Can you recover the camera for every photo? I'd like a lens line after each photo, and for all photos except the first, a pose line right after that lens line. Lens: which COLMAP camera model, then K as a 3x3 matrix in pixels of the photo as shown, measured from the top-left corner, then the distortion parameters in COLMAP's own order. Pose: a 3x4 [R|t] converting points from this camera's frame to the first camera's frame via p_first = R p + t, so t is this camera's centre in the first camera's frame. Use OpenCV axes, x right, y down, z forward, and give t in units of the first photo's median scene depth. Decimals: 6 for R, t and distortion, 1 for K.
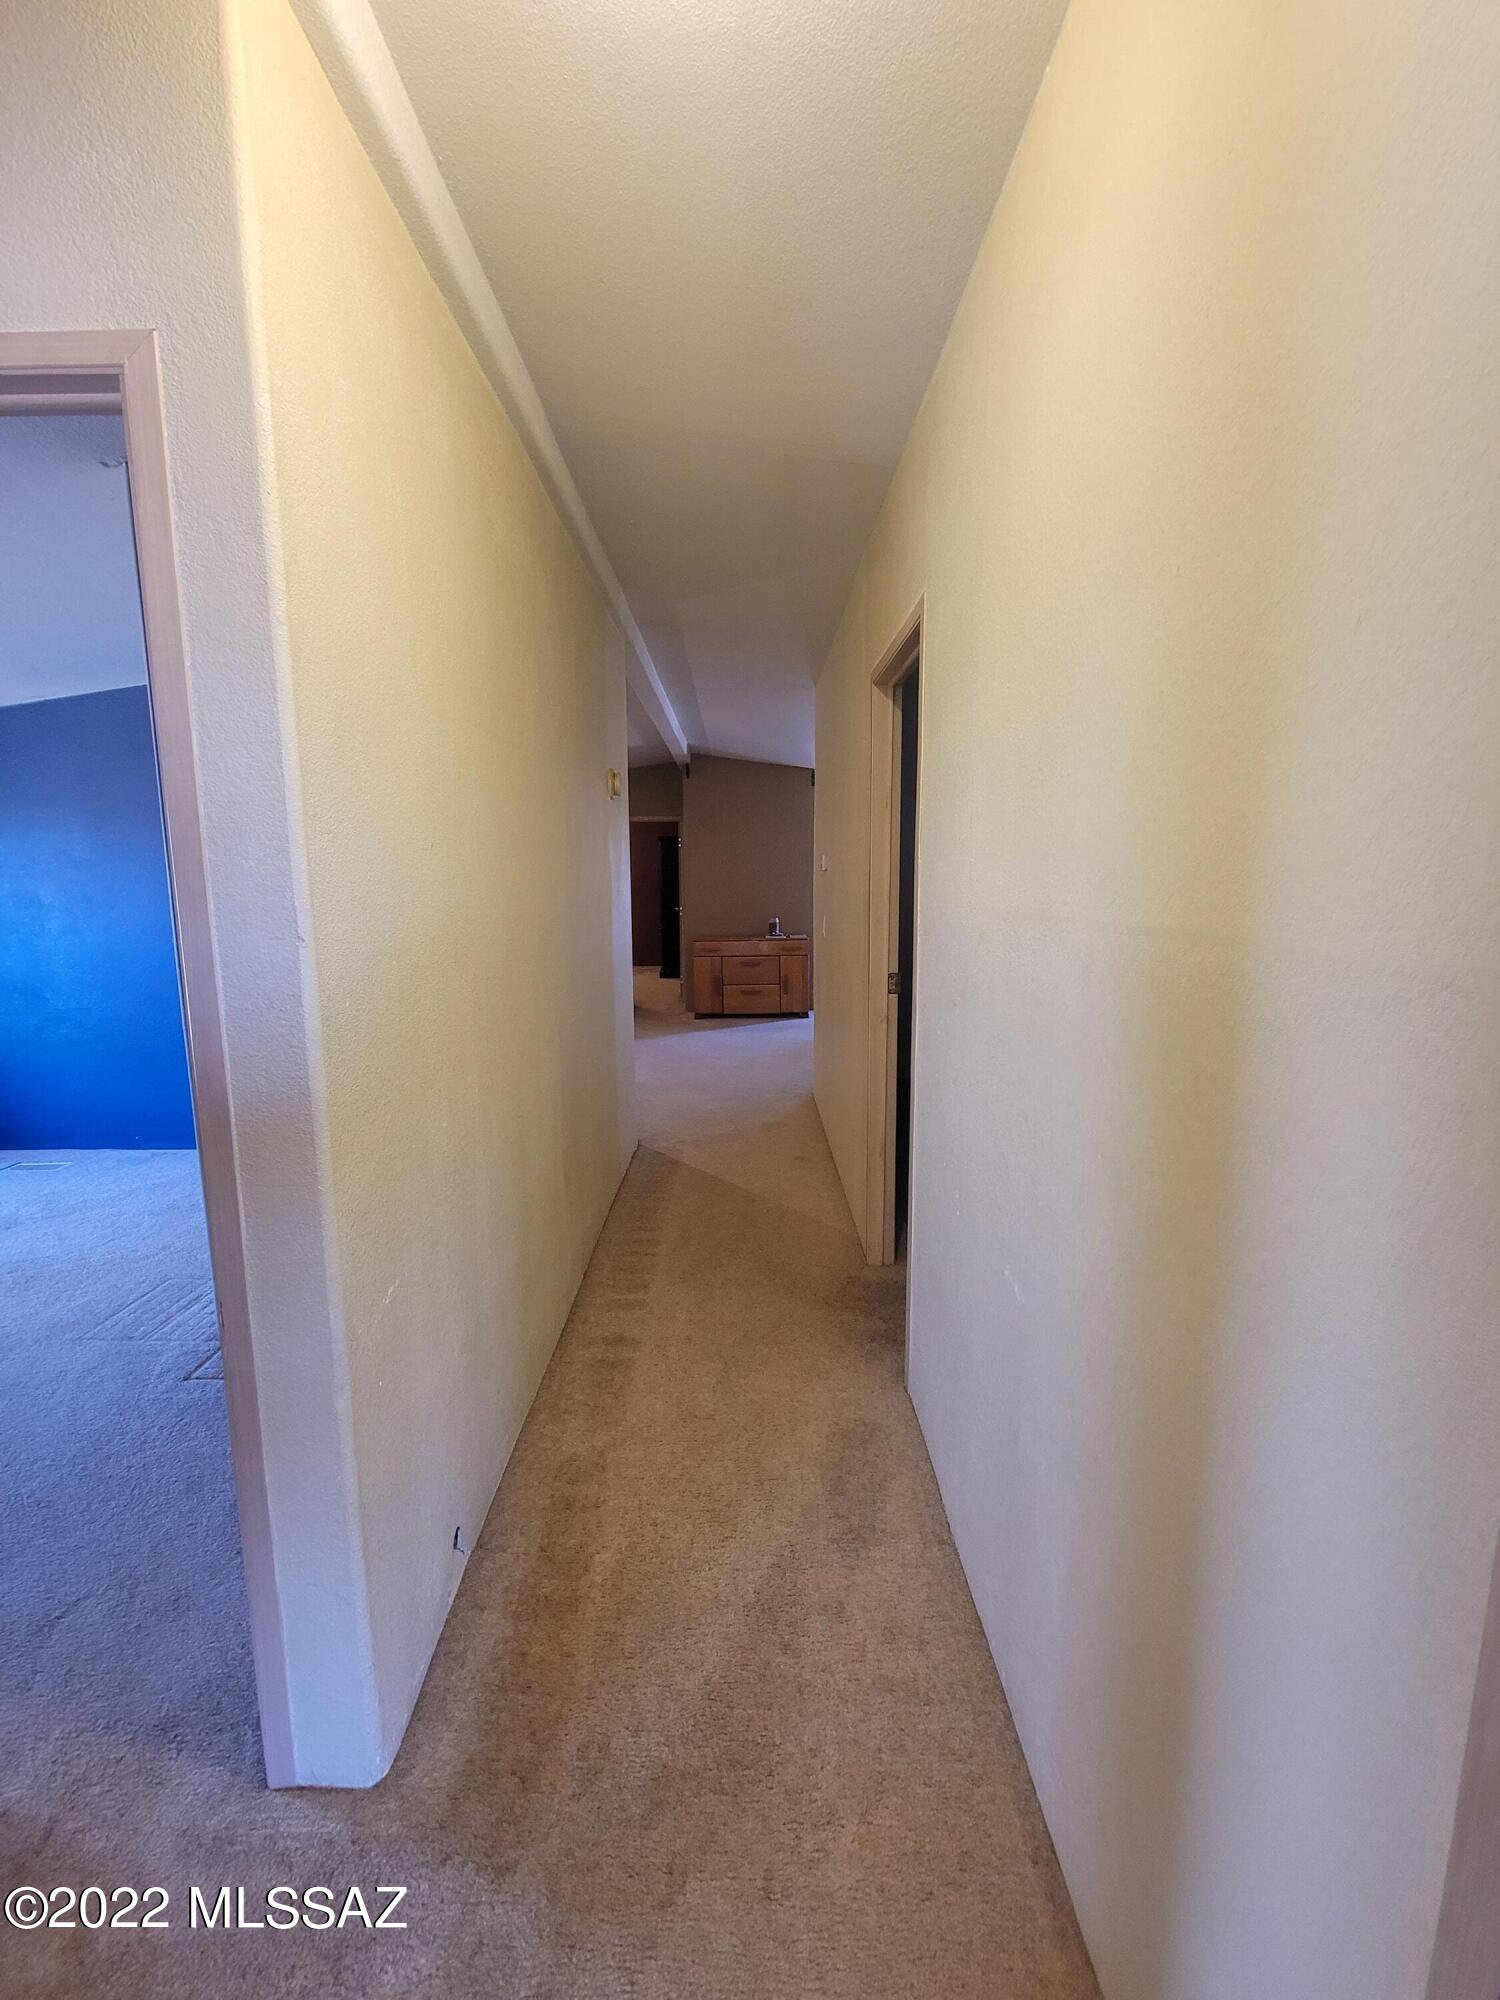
lens RADIAL K [[808.0, 0, 747.7], [0, 808.0, 997.8], [0, 0, 1]] dist [-0.001128, -0.001526]
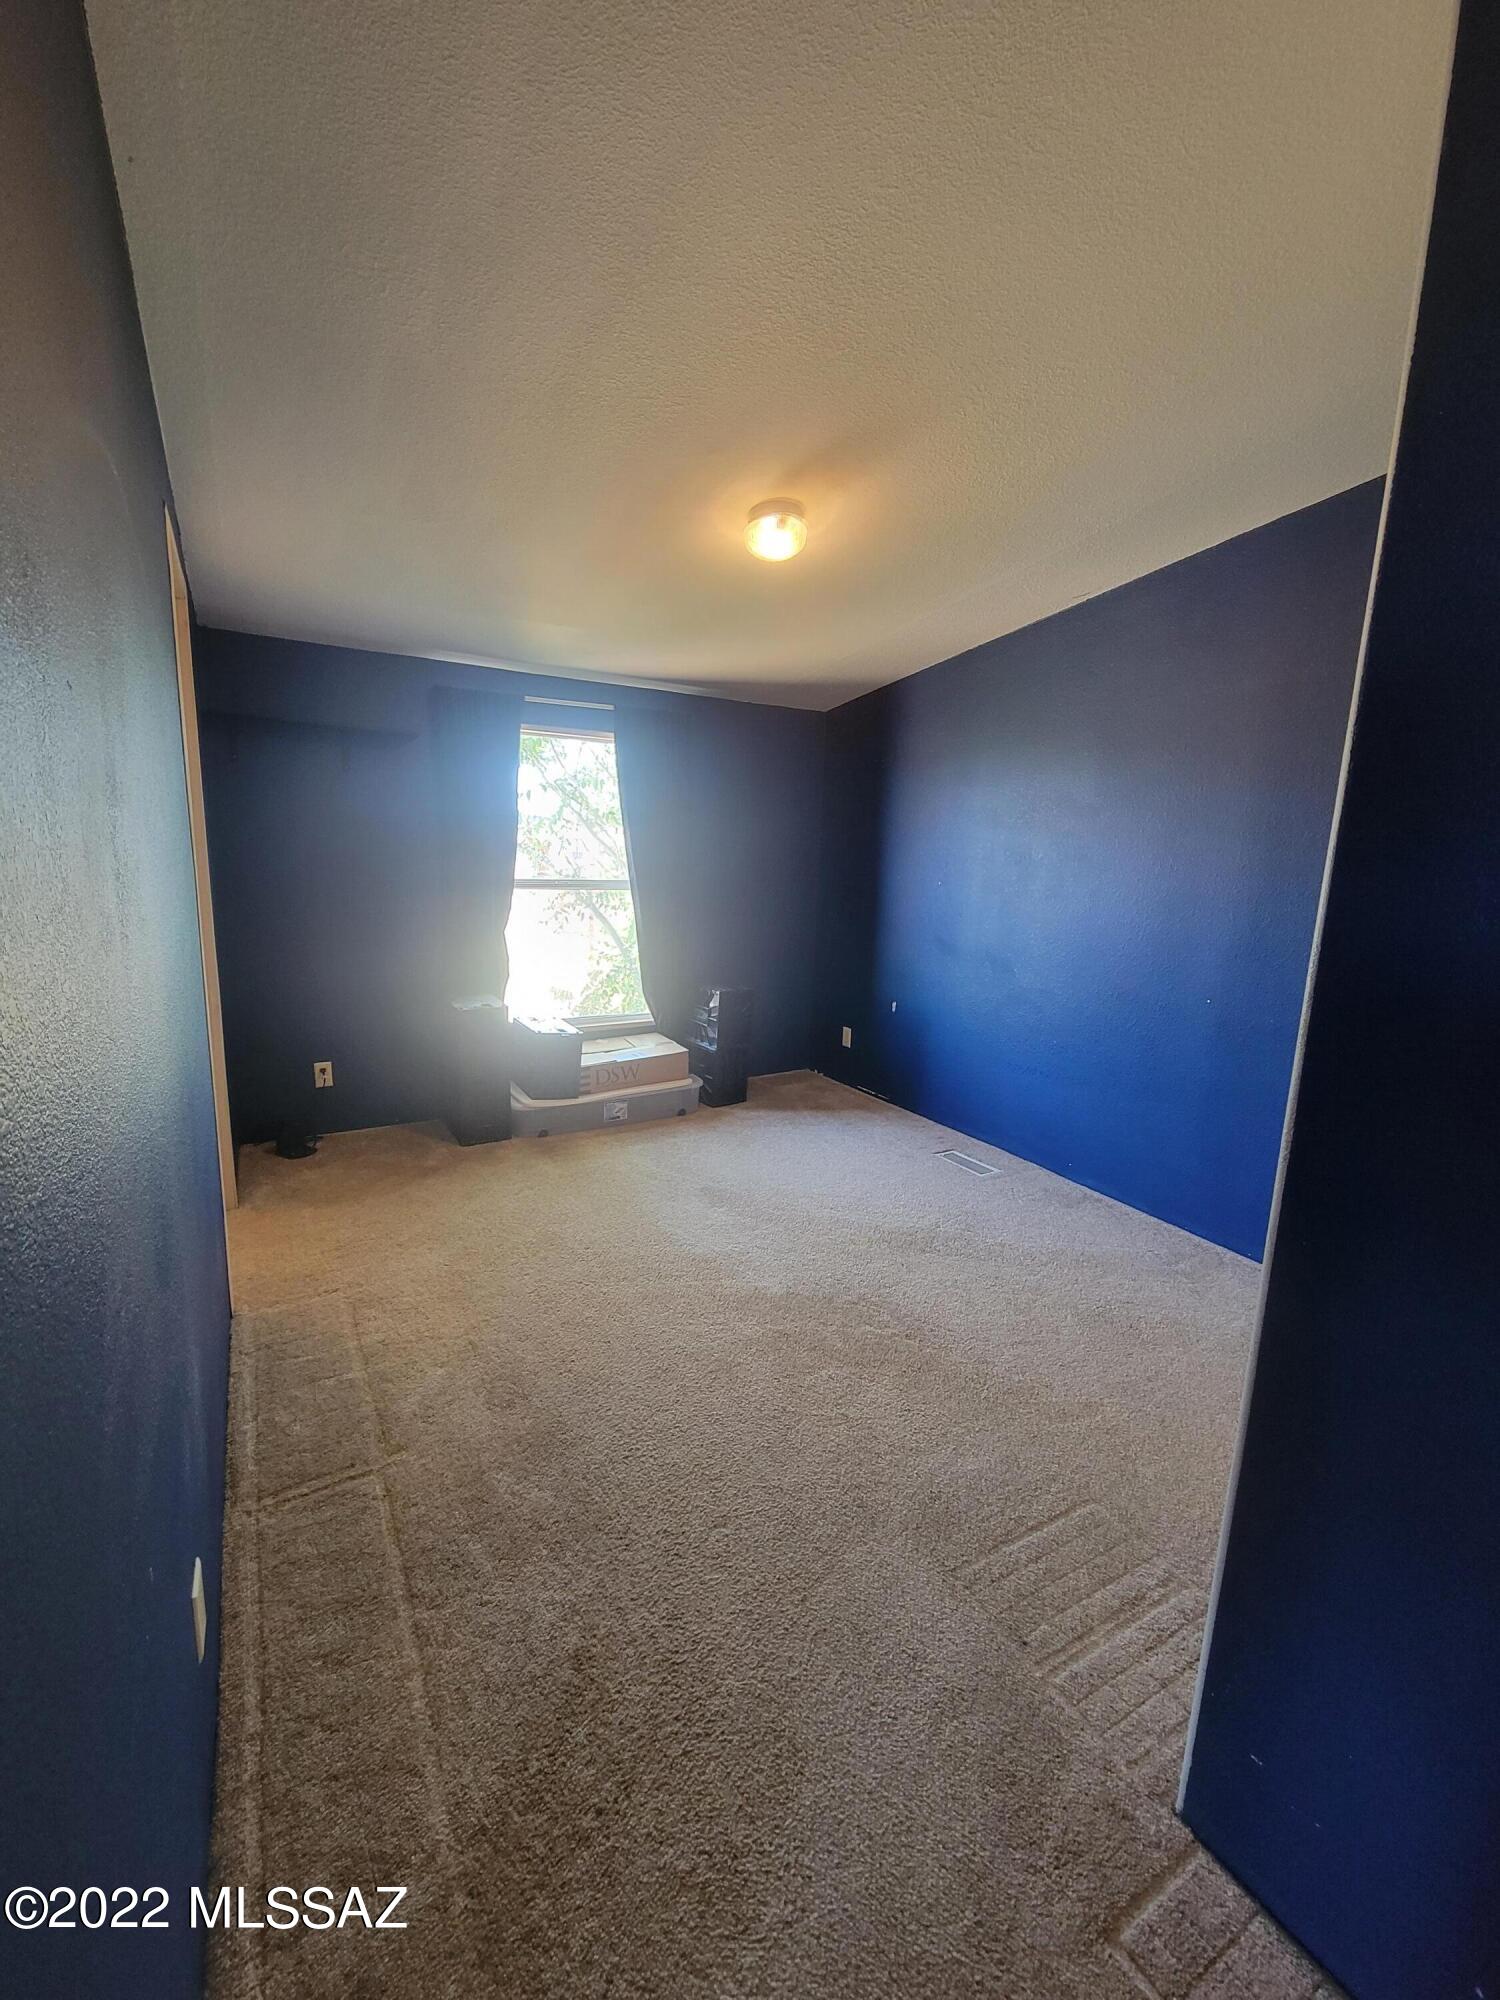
lens RADIAL K [[808.0, 0, 749.3], [0, 808.0, 996.3], [0, 0, 1]] dist [-0.001128, -0.001526]
pose [[0.509799, 0.175184, -0.842268, -0.335897], [-0.161641, 0.981116, 0.106227, -0.021728], [0.844972, 0.081991, 0.528488, 0.367117]]
